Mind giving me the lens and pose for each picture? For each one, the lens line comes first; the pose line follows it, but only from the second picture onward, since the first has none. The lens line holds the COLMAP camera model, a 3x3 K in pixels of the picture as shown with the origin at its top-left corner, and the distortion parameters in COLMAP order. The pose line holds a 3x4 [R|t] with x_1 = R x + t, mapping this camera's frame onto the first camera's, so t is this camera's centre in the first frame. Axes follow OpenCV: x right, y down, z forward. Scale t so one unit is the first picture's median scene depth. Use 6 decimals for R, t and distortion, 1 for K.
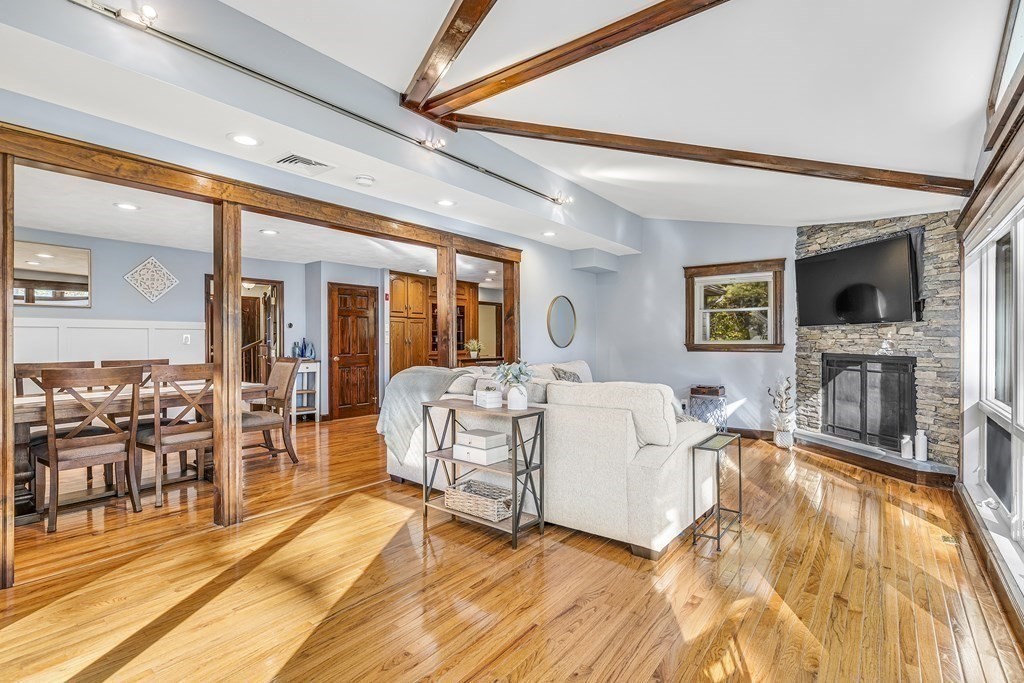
lens RADIAL K [[475.2, 0, 506.8], [0, 475.2, 337.5], [0, 0, 1]] dist [-0.006180, 0.001916]
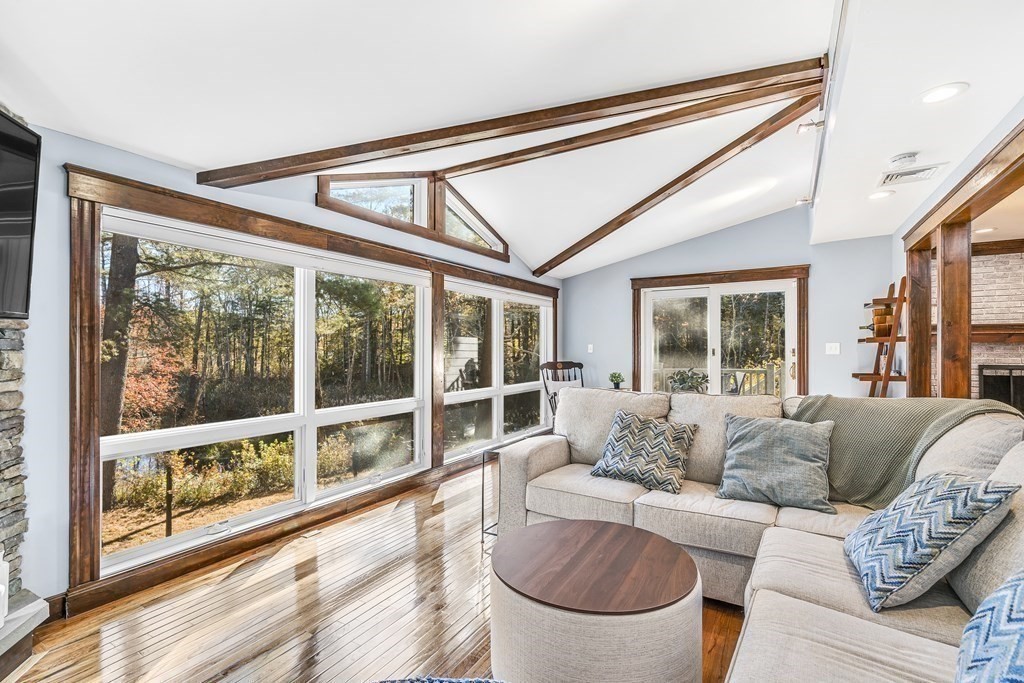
lens RADIAL K [[475.2, 0, 513.1], [0, 475.2, 344.4], [0, 0, 1]] dist [-0.006180, 0.001916]
pose [[-0.990472, 0.004390, -0.137646, 0.372352], [0.006193, 0.999901, -0.012667, 0.001229], [0.137577, -0.013399, -0.990401, 1.307575]]
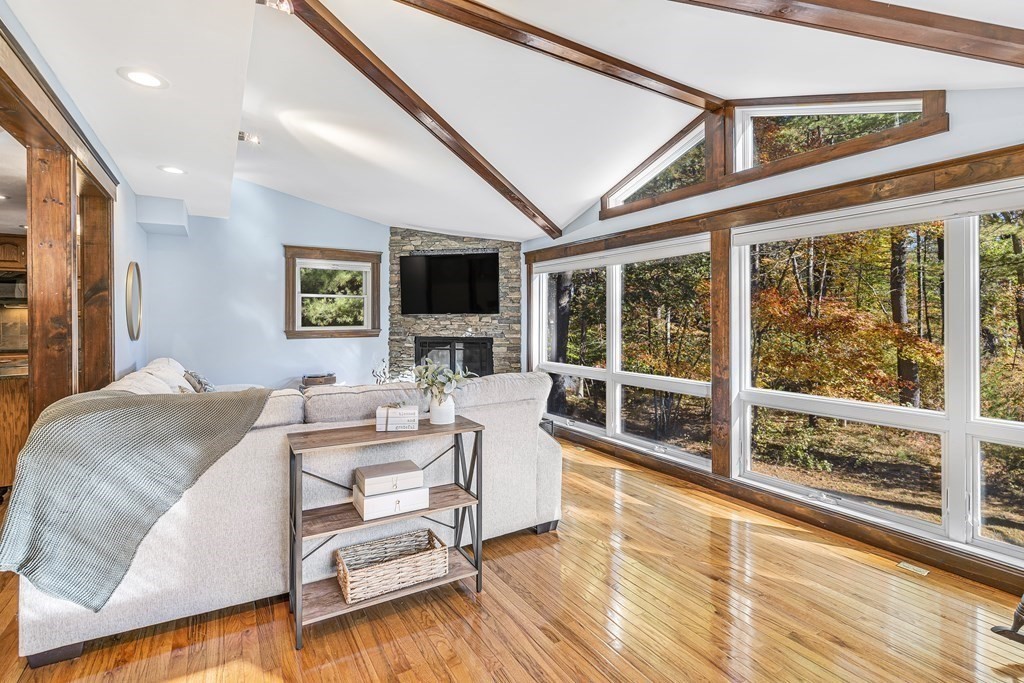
lens RADIAL K [[475.2, 0, 509.4], [0, 475.2, 321.3], [0, 0, 1]] dist [-0.006180, 0.001916]
pose [[0.350586, -0.003546, 0.936524, -0.424258], [-0.003505, 0.999981, 0.005098, -0.014075], [-0.936524, -0.005070, 0.350567, 0.387852]]
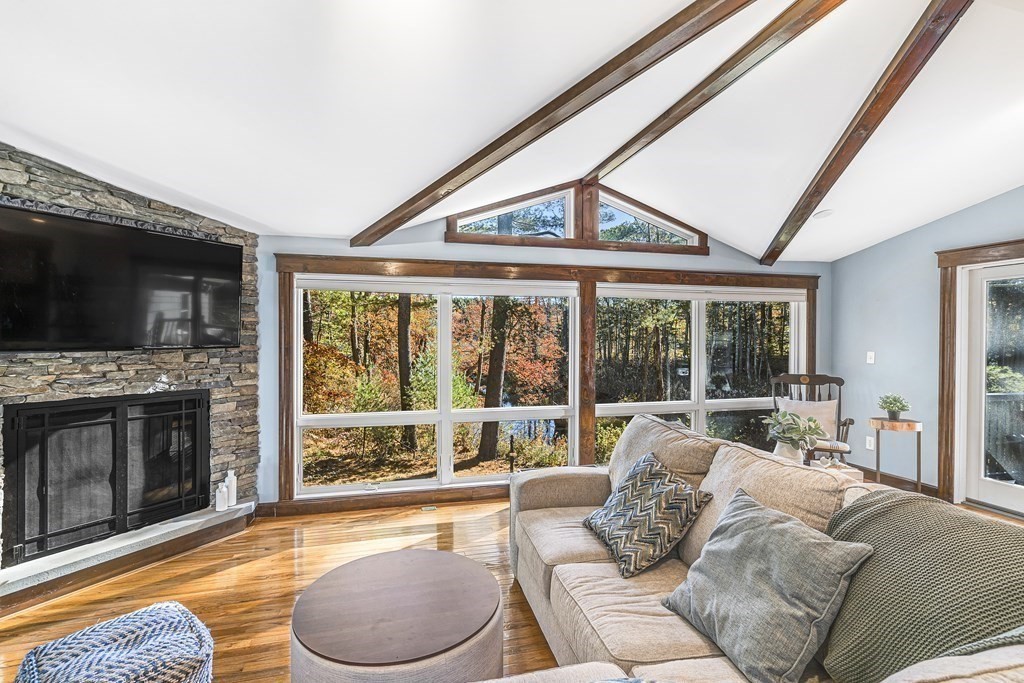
lens RADIAL K [[475.2, 0, 508.0], [0, 475.2, 339.4], [0, 0, 1]] dist [-0.006180, 0.001916]
pose [[-0.793986, -0.000446, 0.607936, -0.057826], [-0.001036, 0.999999, -0.000619, -0.040223], [-0.607936, -0.001122, -0.793986, 1.183294]]
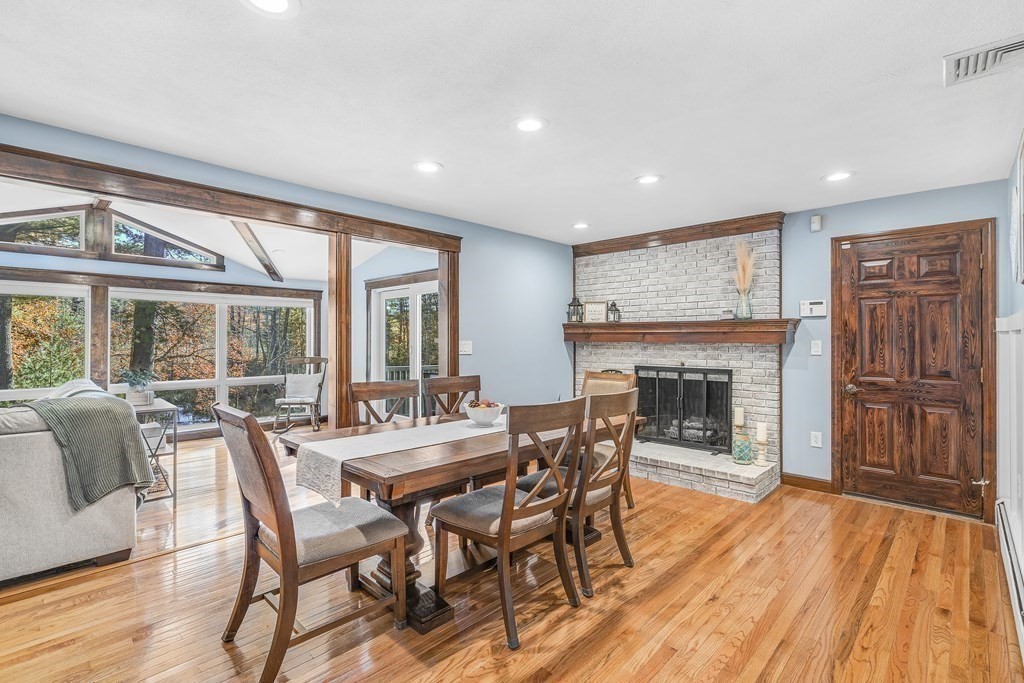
lens RADIAL K [[475.2, 0, 518.4], [0, 475.2, 336.9], [0, 0, 1]] dist [-0.006180, 0.001916]
pose [[-0.996312, 0.003380, 0.085743, -0.758816], [0.002405, 0.999931, -0.011470, -0.010417], [-0.085776, -0.011221, -0.996251, 1.431059]]
